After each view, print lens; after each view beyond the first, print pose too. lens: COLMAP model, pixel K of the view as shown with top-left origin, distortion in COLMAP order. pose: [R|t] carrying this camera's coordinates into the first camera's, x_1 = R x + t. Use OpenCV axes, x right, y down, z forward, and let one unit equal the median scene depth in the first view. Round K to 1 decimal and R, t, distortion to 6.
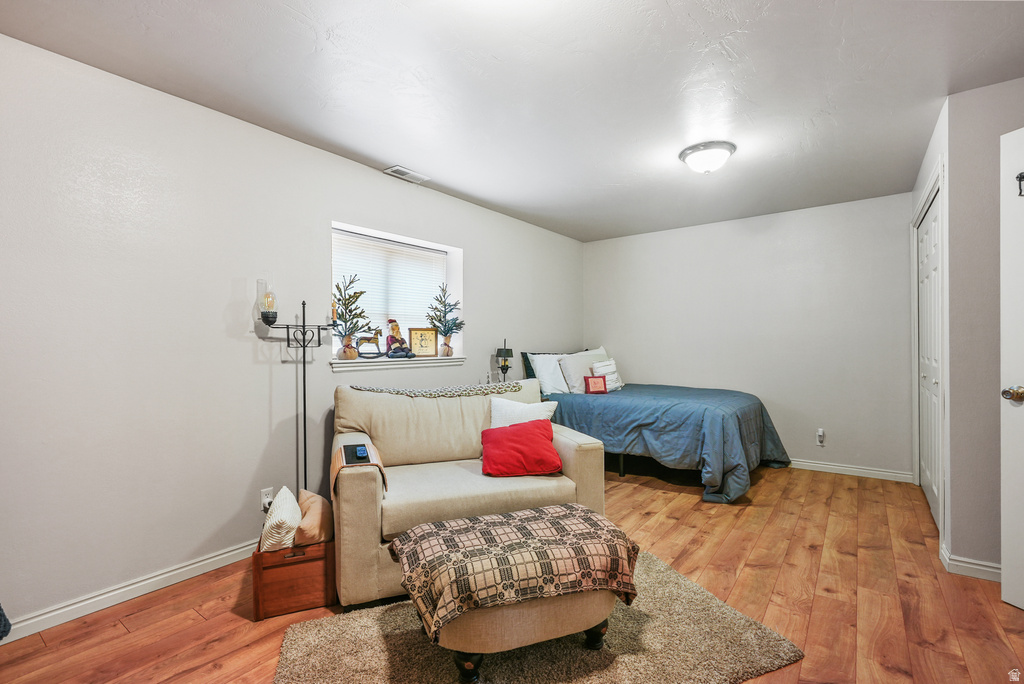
lens RADIAL K [[483.4, 0, 522.0], [0, 483.4, 349.7], [0, 0, 1]] dist [-0.005040, 0.000889]
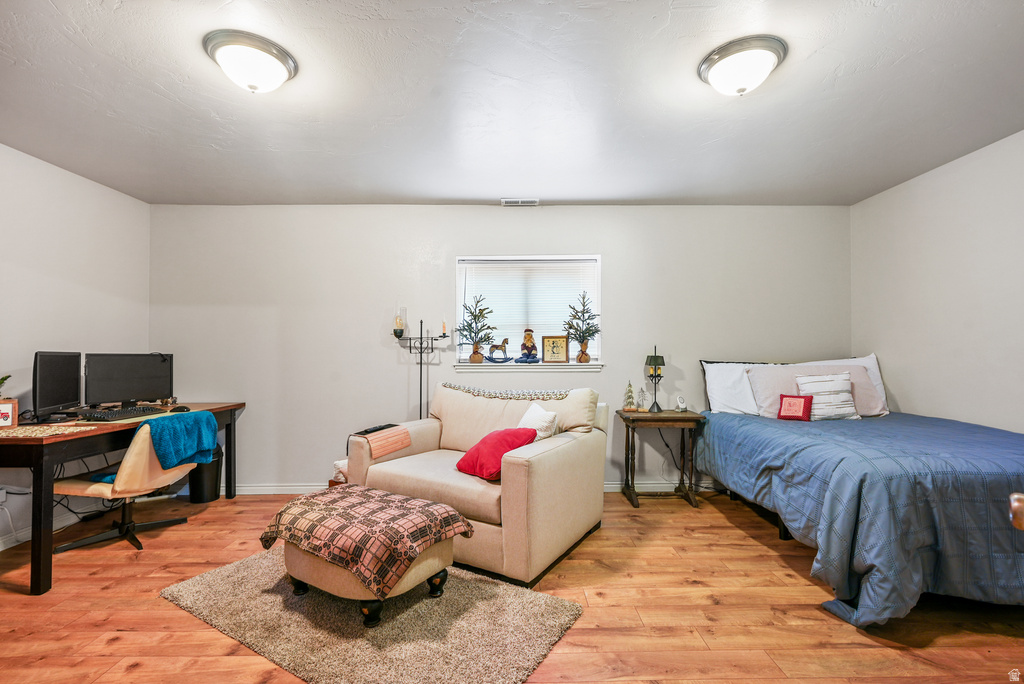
lens RADIAL K [[483.4, 0, 522.0], [0, 483.4, 349.7], [0, 0, 1]] dist [-0.005040, 0.000889]
pose [[0.580740, -0.001587, -0.814087, 0.655405], [-0.009361, 0.999919, -0.008627, -0.004261], [0.814035, 0.012630, 0.580678, 0.331896]]
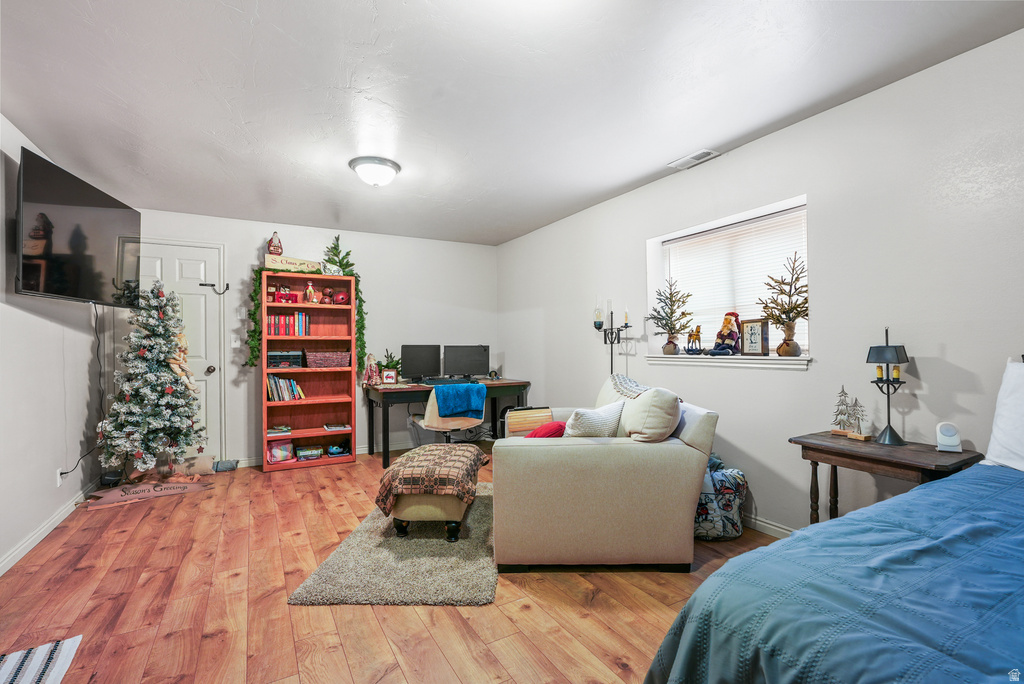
lens RADIAL K [[479.2, 0, 508.9], [0, 479.2, 352.3], [0, 0, 1]] dist [-0.014209, 0.000163]
pose [[-0.461972, 0.018742, -0.886696, 0.712155], [0.001088, 0.999788, 0.020565, -0.007544], [0.886894, 0.008536, -0.461895, 1.053522]]
